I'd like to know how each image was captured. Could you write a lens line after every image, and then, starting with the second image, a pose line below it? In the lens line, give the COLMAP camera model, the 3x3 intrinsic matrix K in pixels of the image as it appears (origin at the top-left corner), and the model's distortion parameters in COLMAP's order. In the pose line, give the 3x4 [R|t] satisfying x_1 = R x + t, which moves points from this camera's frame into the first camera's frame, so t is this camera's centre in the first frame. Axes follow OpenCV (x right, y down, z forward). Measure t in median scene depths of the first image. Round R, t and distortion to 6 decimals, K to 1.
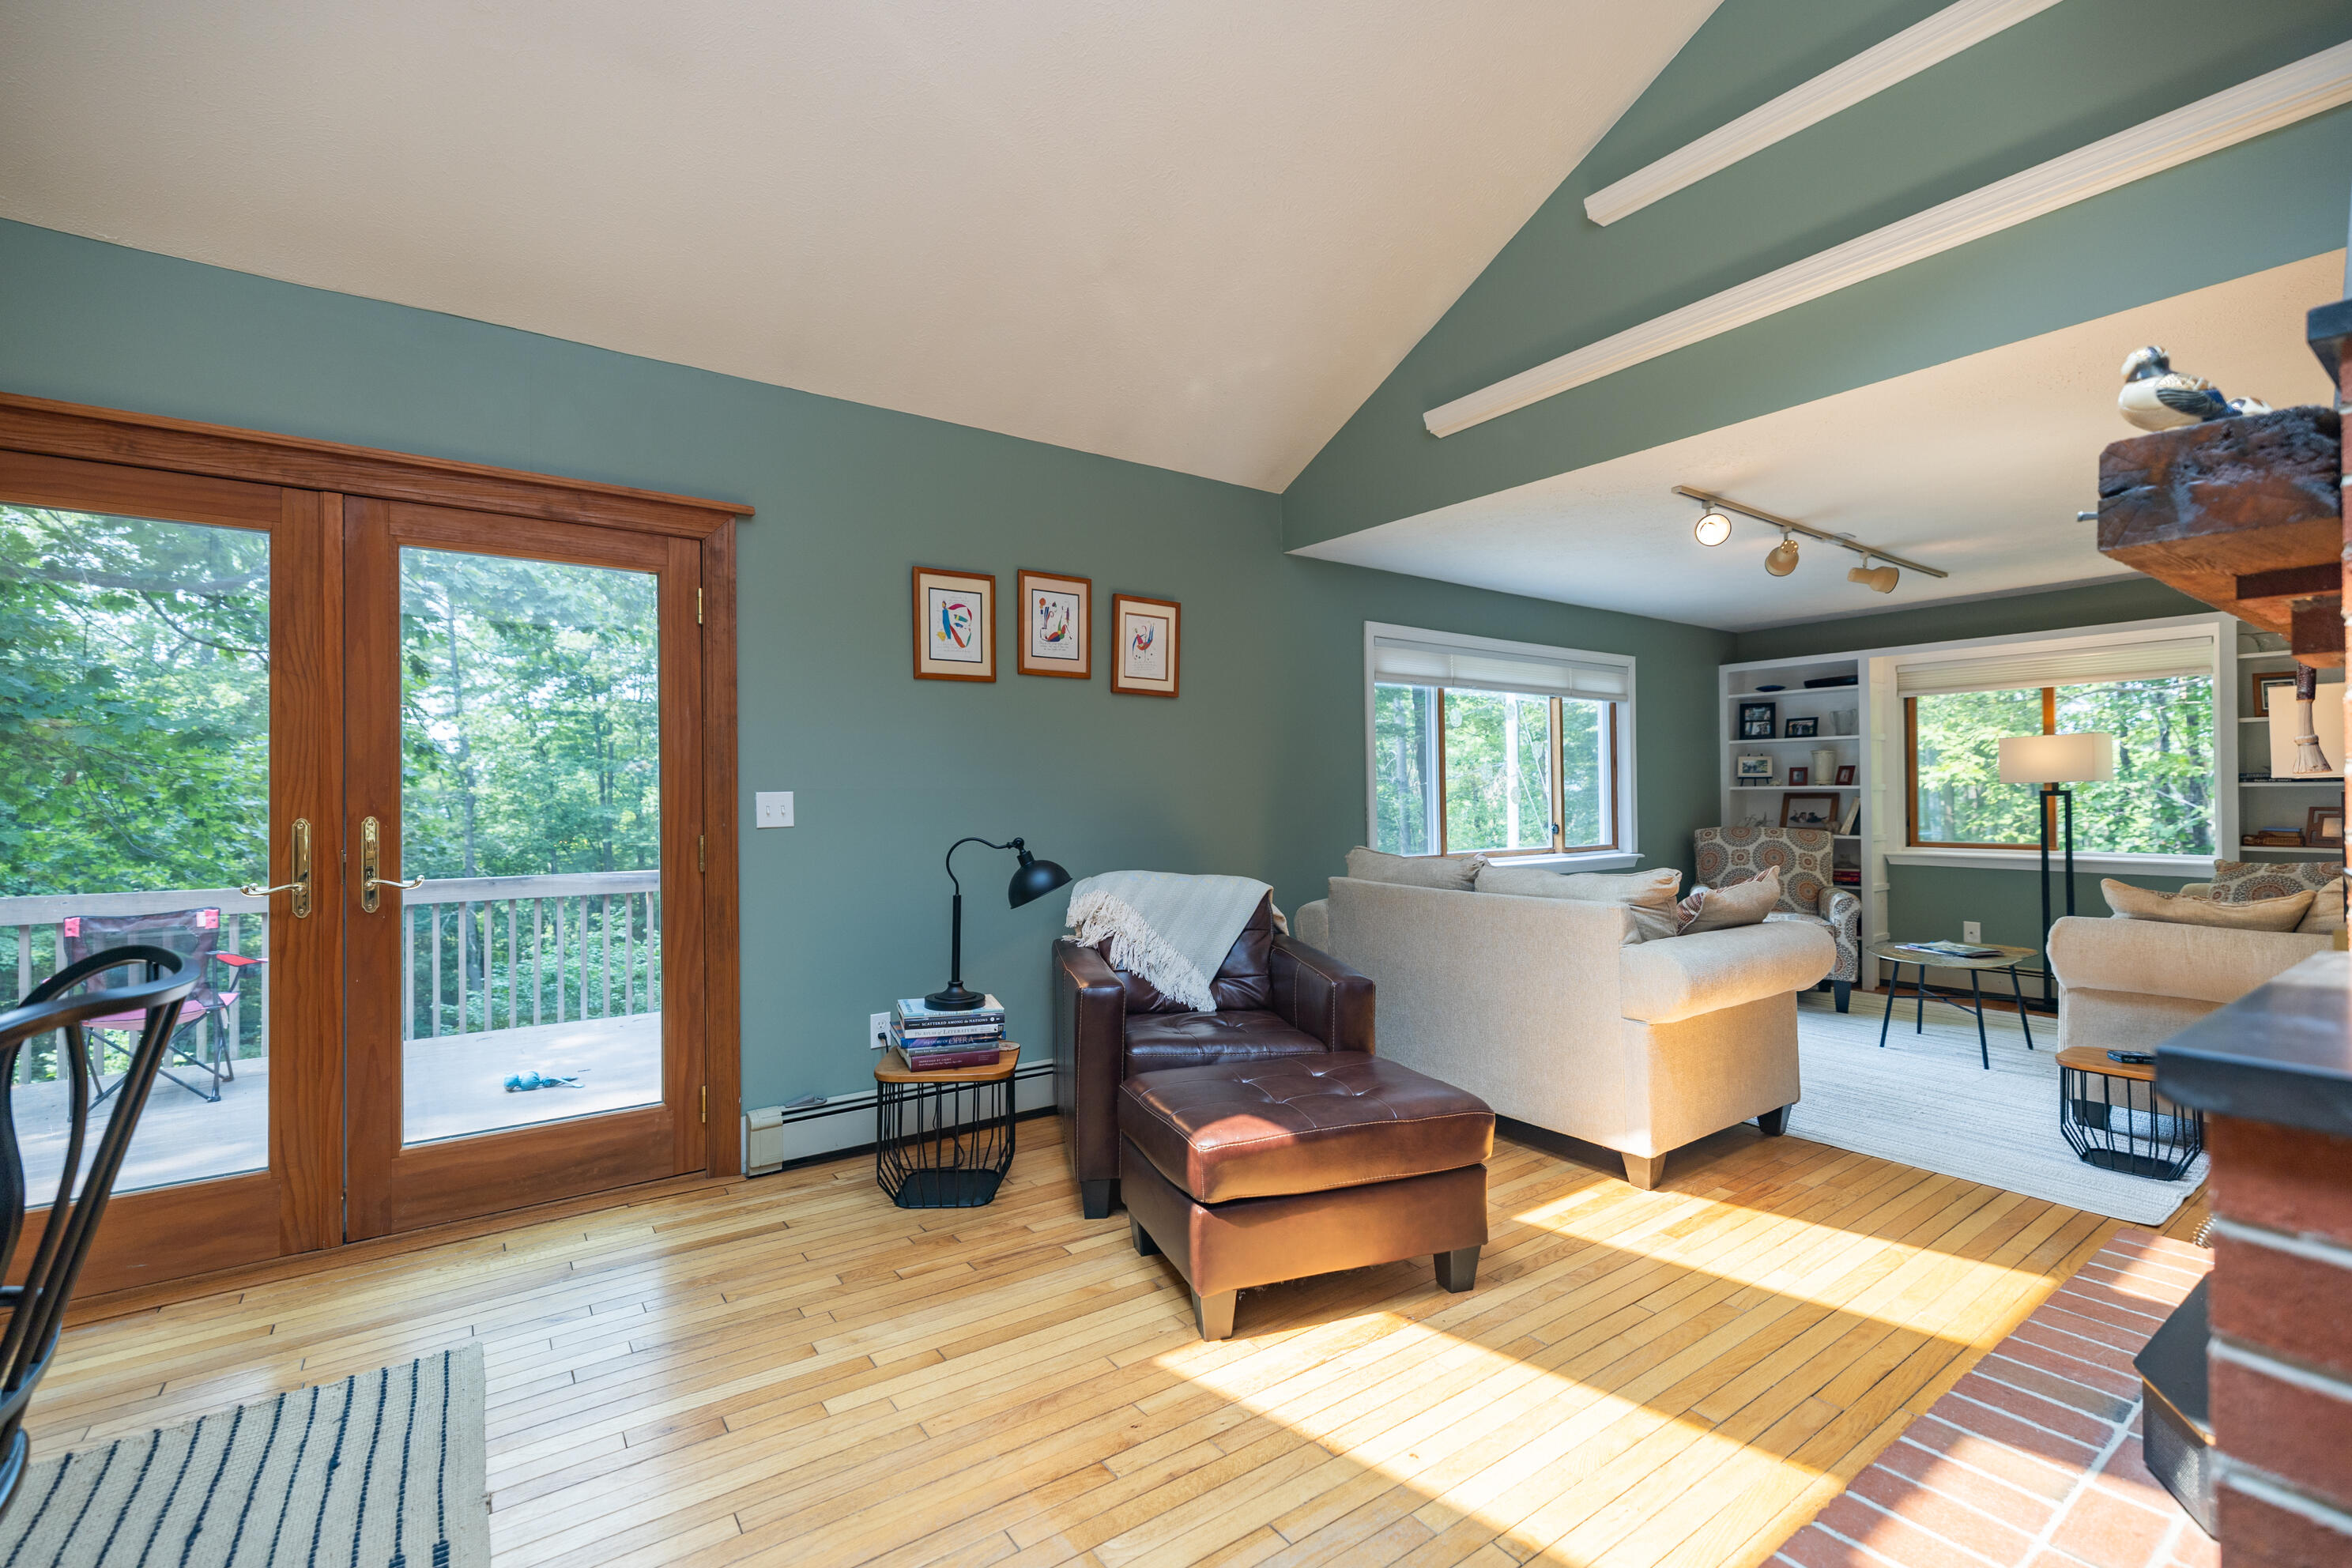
lens RADIAL K [[1011.2, 0, 1184.4], [0, 1011.2, 777.9], [0, 0, 1]] dist [-0.001648, -0.000382]
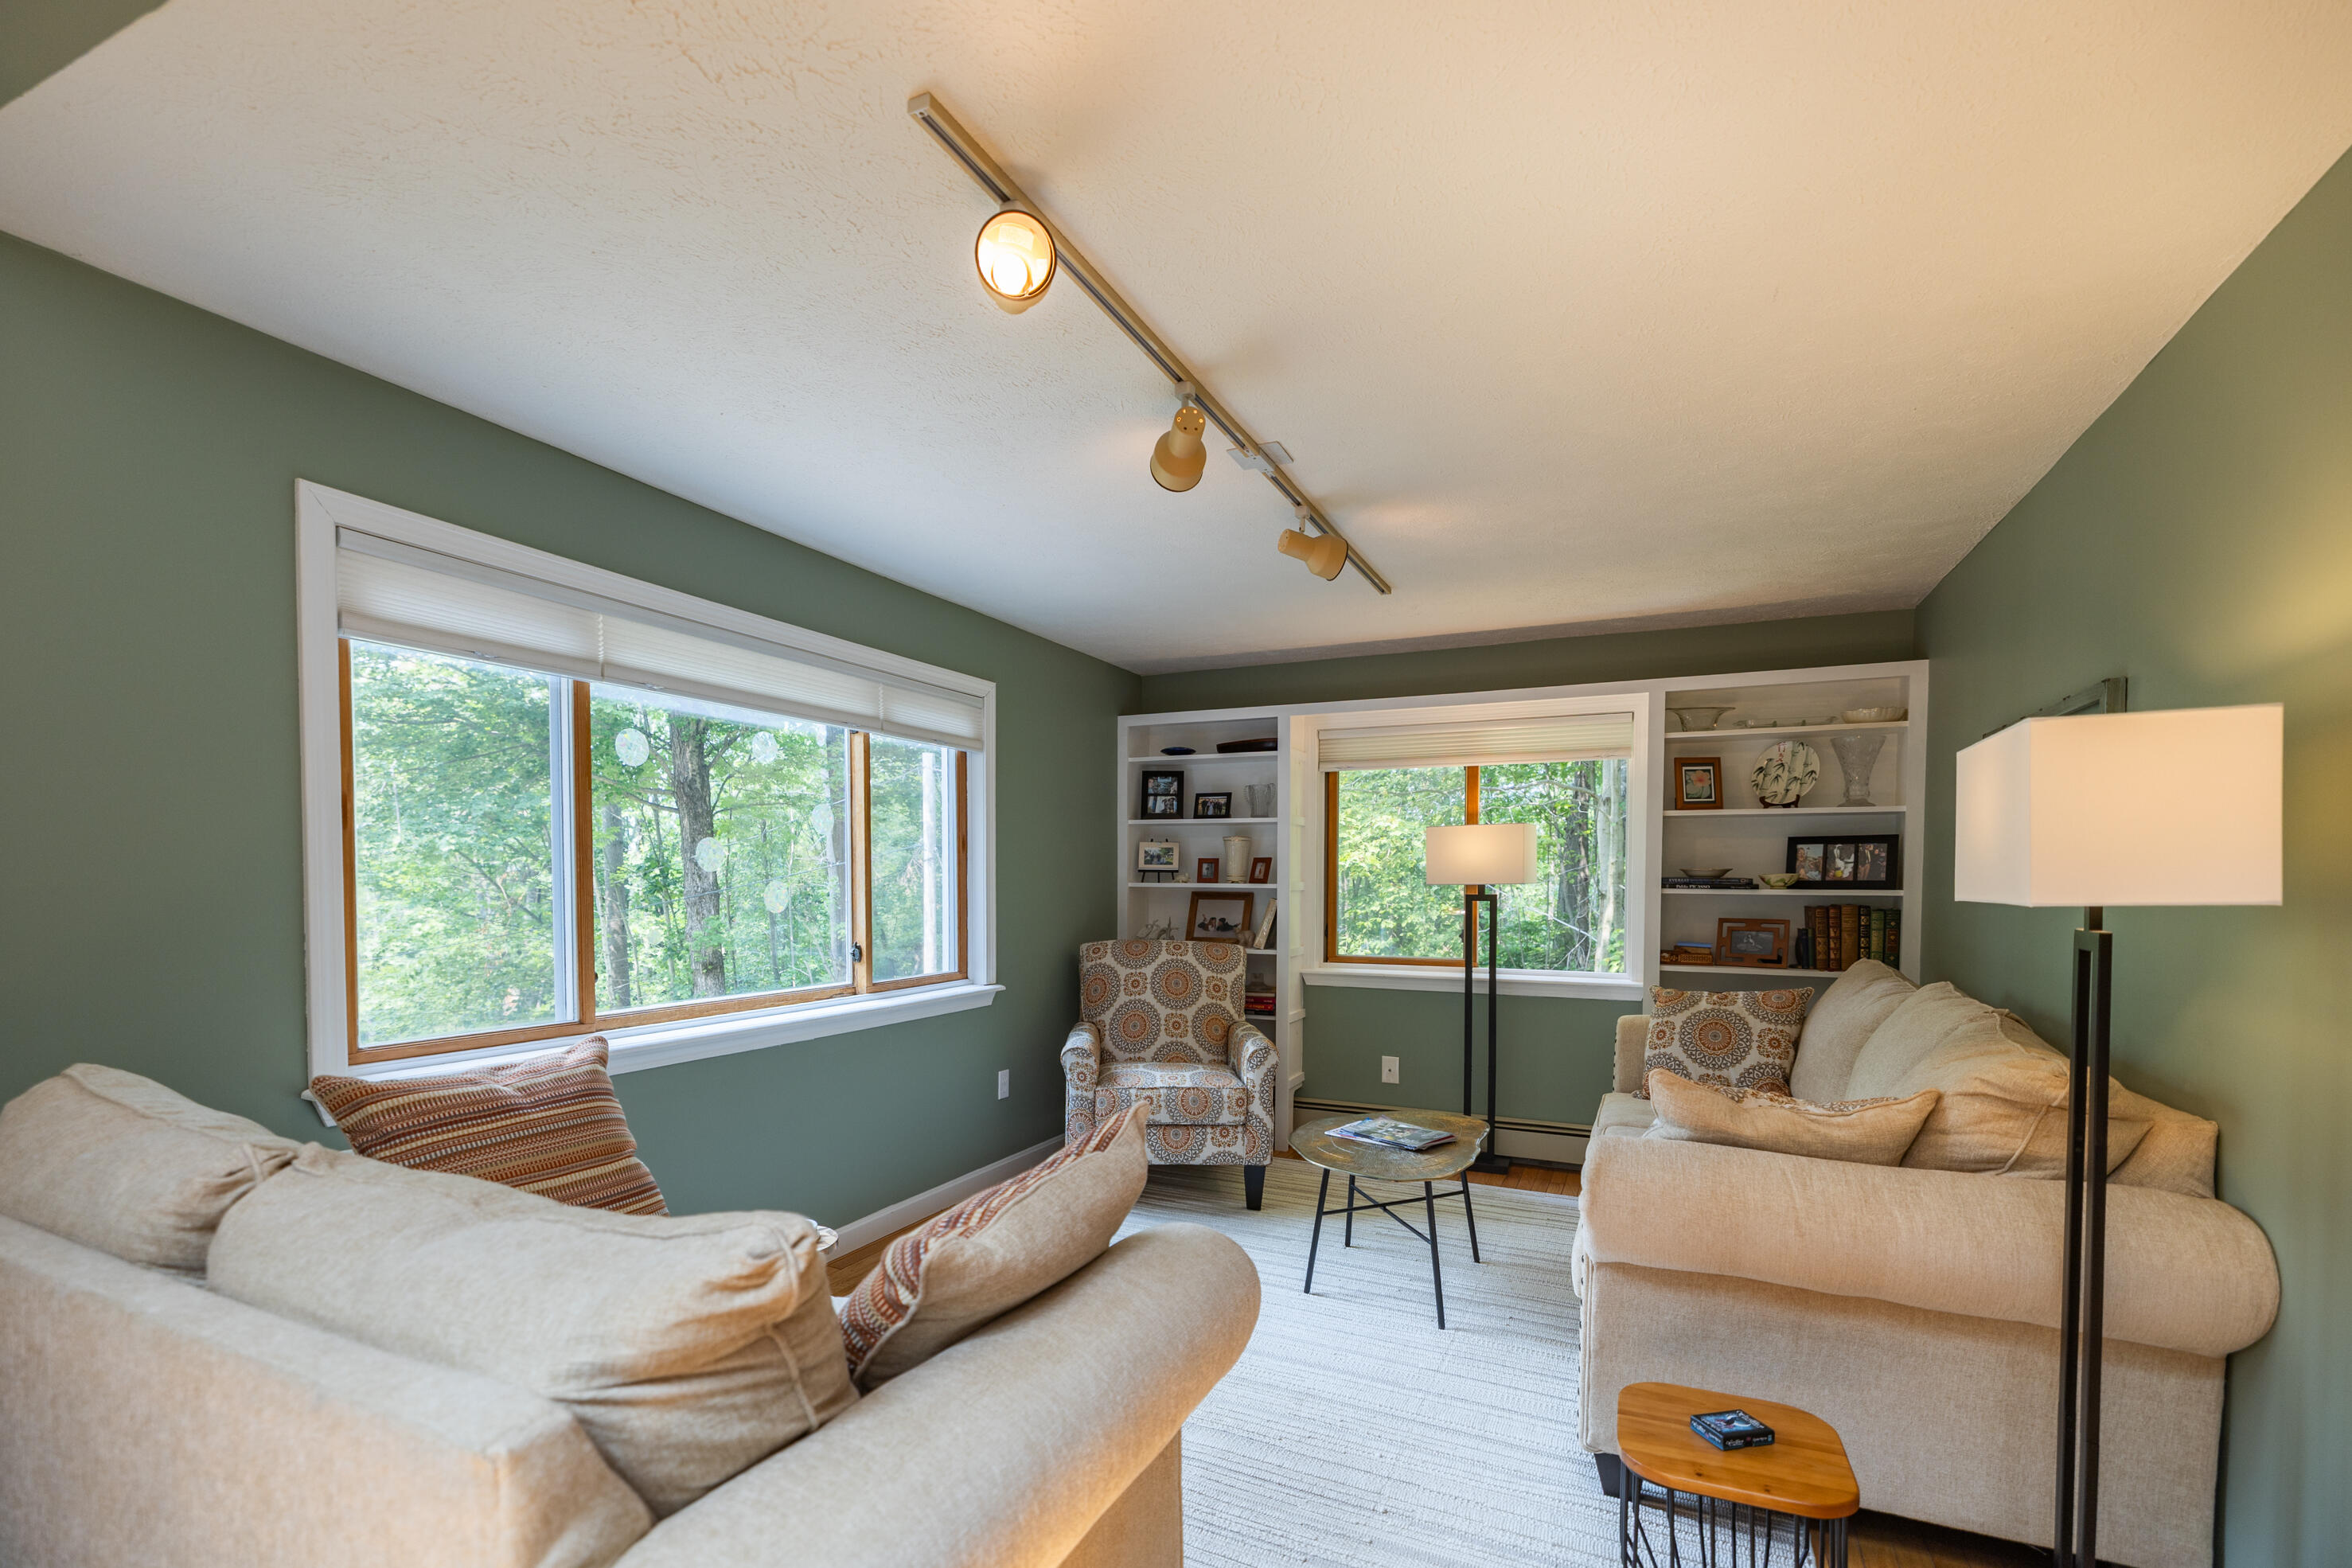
lens RADIAL K [[1011.2, 0, 1184.4], [0, 1011.2, 777.9], [0, 0, 1]] dist [-0.001648, -0.000382]
pose [[0.870144, 0.059442, 0.489199, 0.233301], [-0.019991, 0.996139, -0.085482, -0.005677], [-0.492391, 0.064602, 0.867973, 0.372205]]
